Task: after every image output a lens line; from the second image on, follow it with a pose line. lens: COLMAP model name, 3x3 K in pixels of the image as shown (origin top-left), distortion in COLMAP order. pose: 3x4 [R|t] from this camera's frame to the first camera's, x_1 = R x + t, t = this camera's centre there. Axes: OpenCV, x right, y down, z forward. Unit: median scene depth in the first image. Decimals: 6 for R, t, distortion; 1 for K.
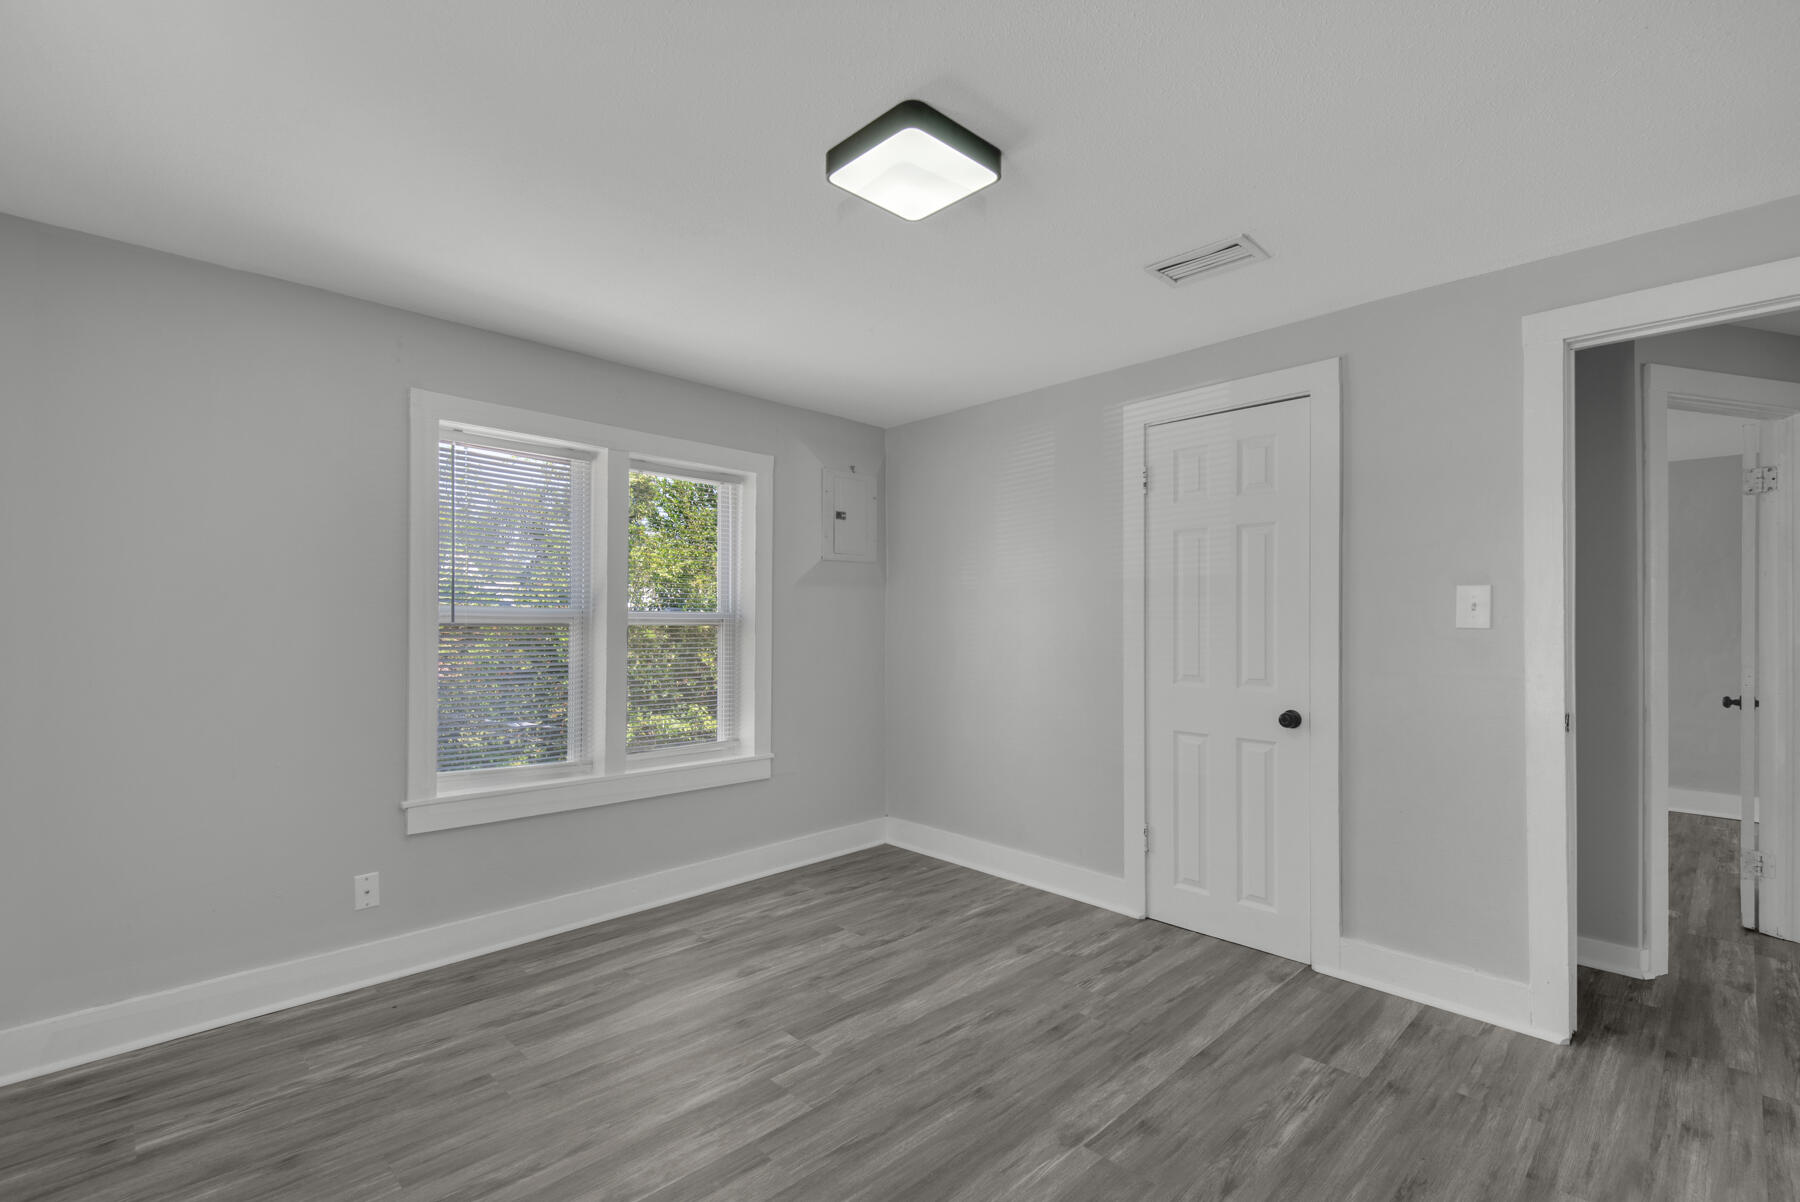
lens RADIAL K [[818.8, 0, 885.9], [0, 818.8, 608.0], [0, 0, 1]] dist [0.032823, -0.015391]
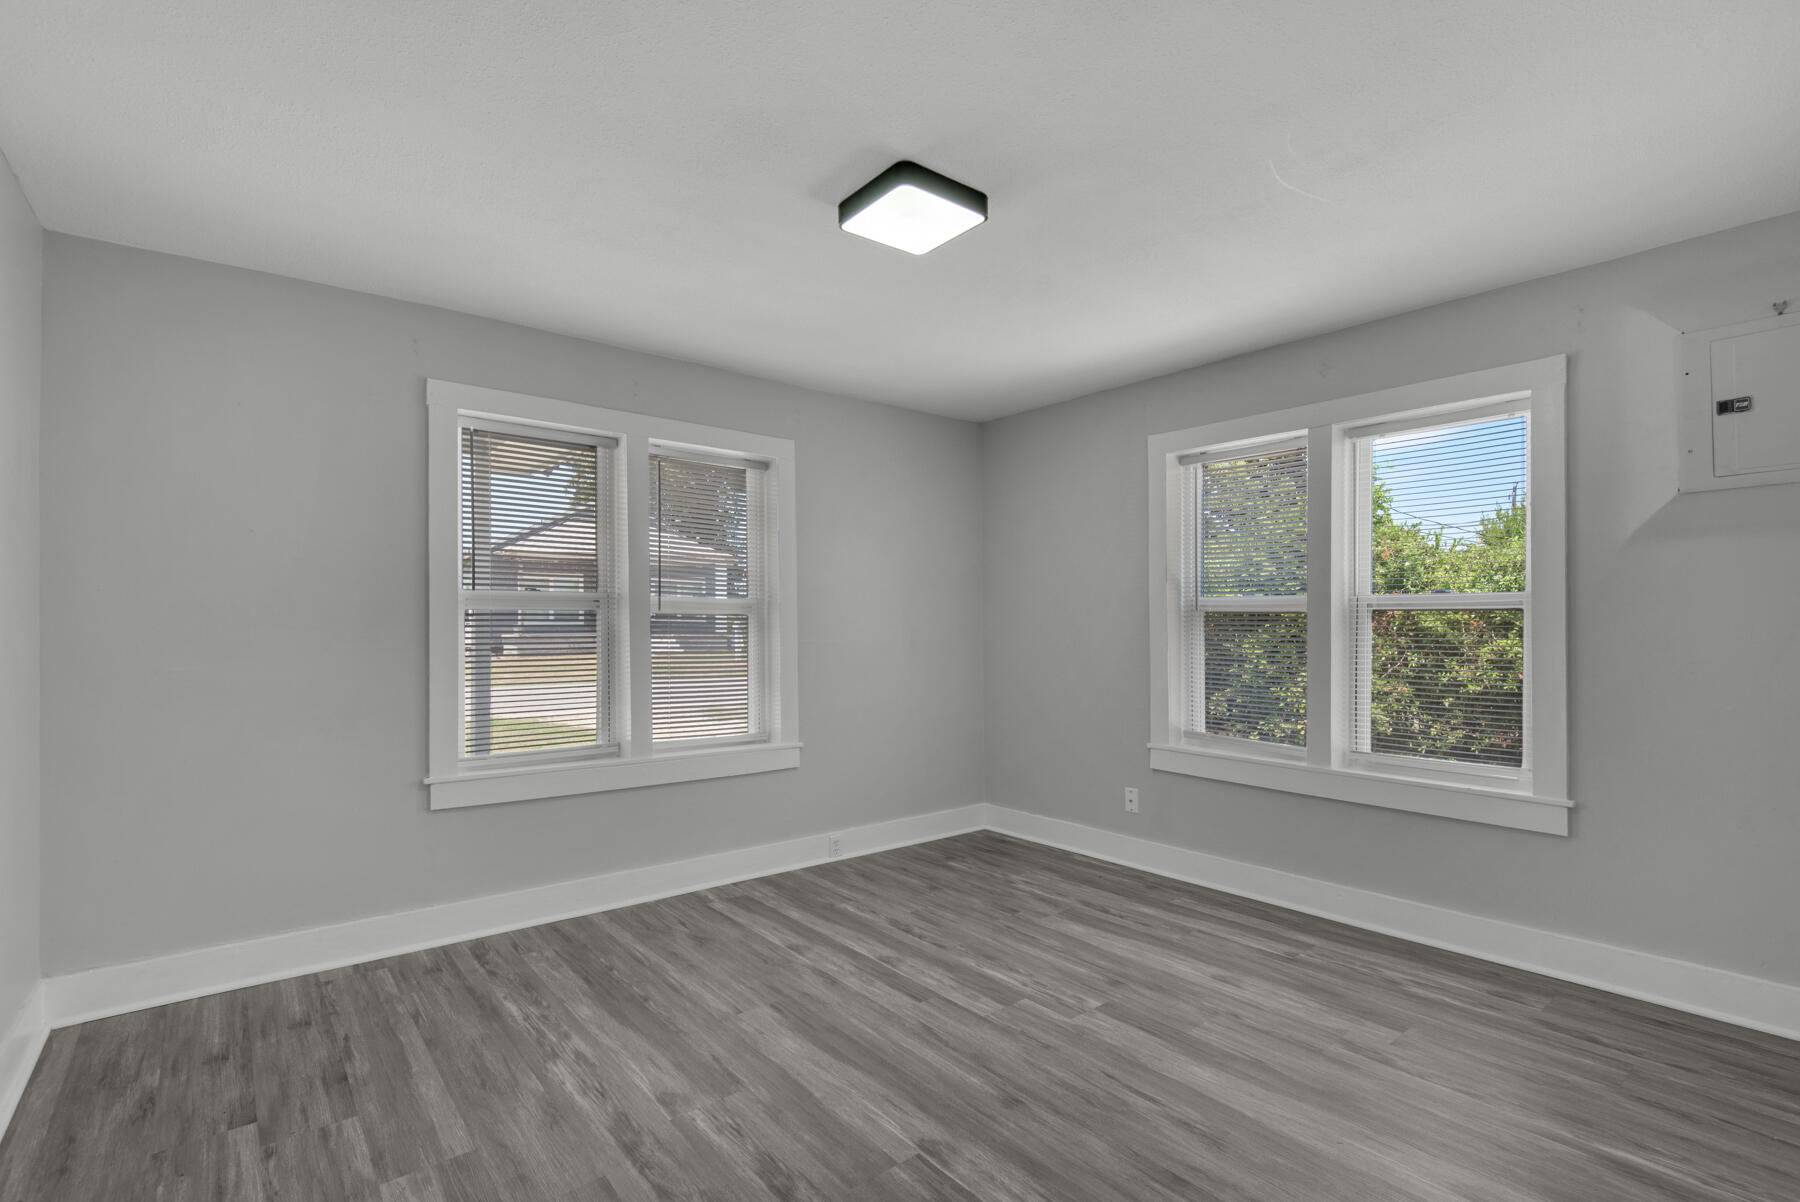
lens RADIAL K [[821.6, 0, 911.2], [0, 821.6, 603.2], [0, 0, 1]] dist [0.030935, -0.016636]
pose [[-0.072337, -0.025846, -0.997045, 0.842187], [0.020311, 0.999419, -0.027381, 0.036943], [0.997173, -0.022231, -0.071770, 0.758097]]
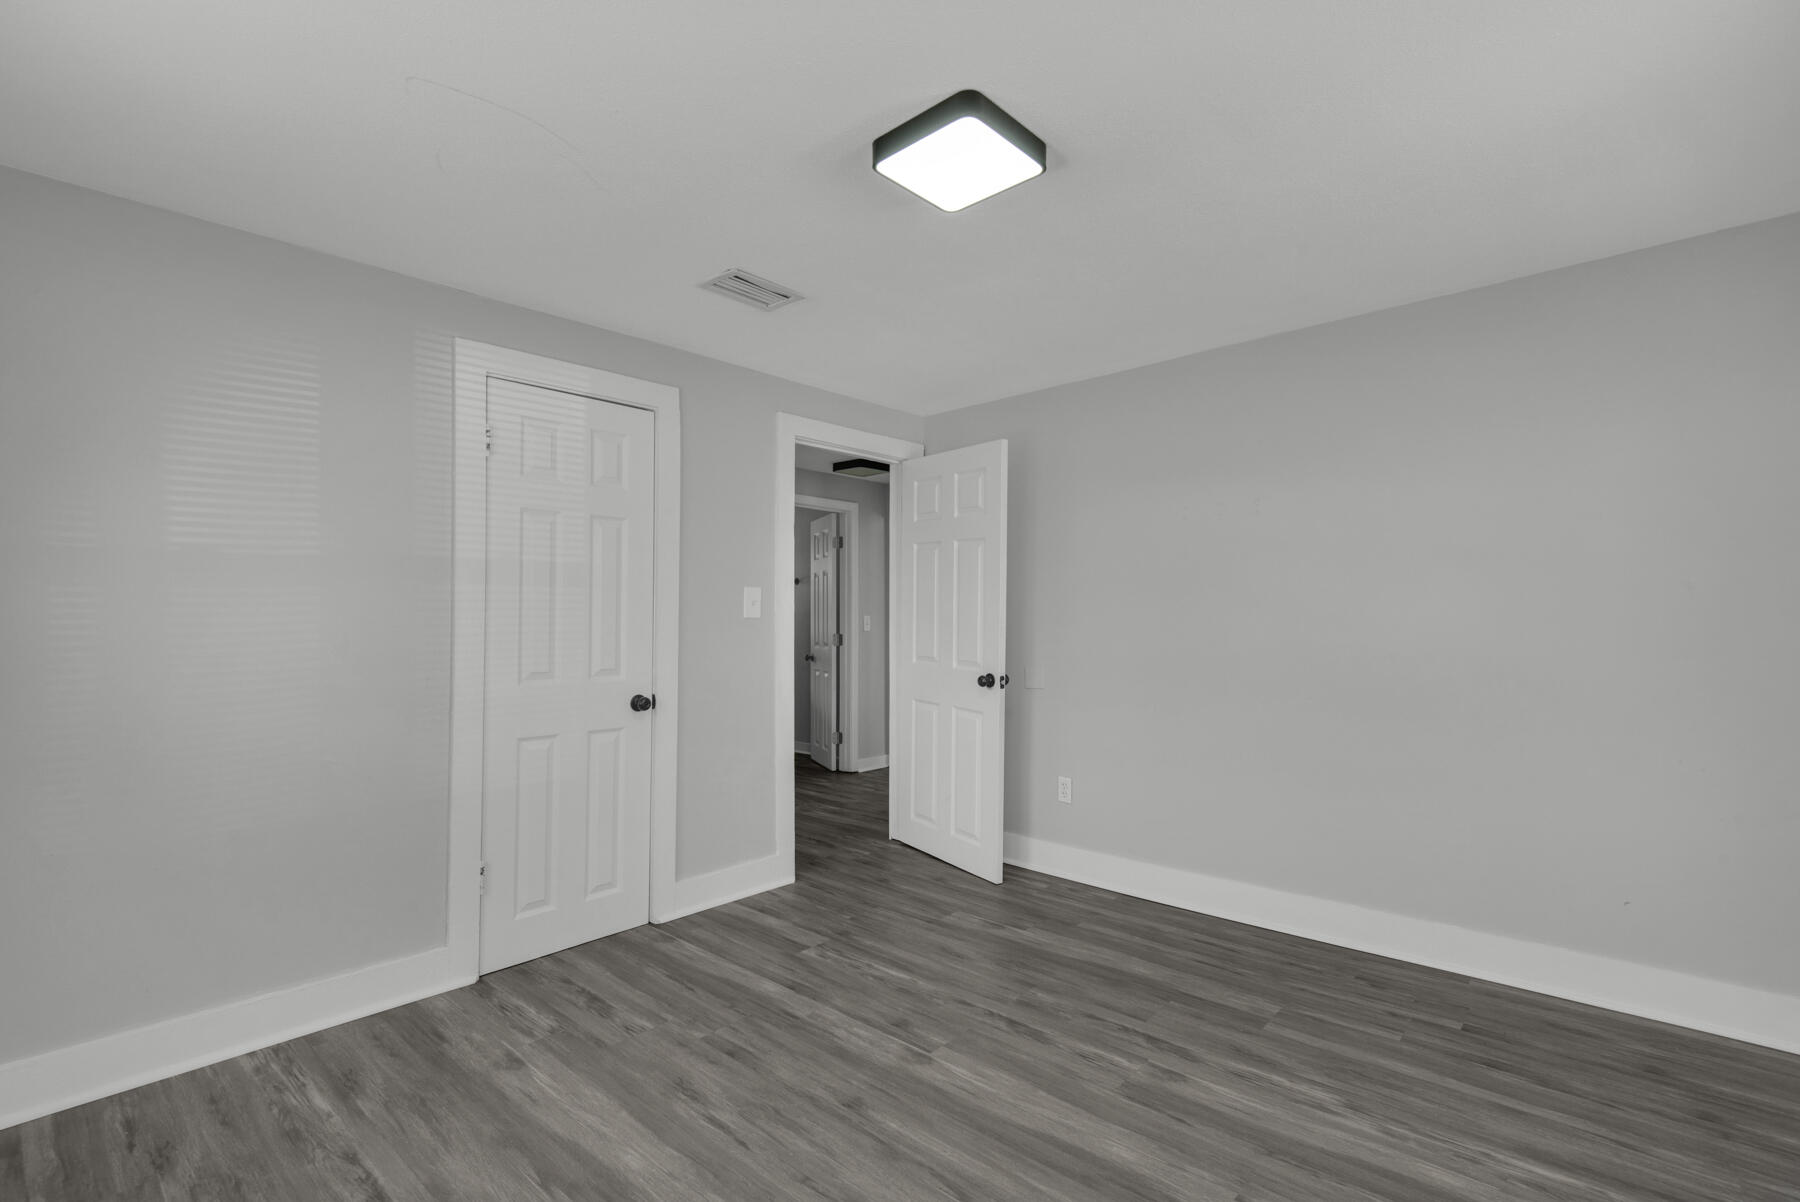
lens RADIAL K [[821.6, 0, 911.2], [0, 821.6, 603.2], [0, 0, 1]] dist [0.030935, -0.016636]
pose [[-0.088042, 0.017342, 0.995966, -0.669916], [-0.014021, 0.999728, -0.018647, 0.020415], [-0.996018, -0.015606, -0.087775, 0.805730]]
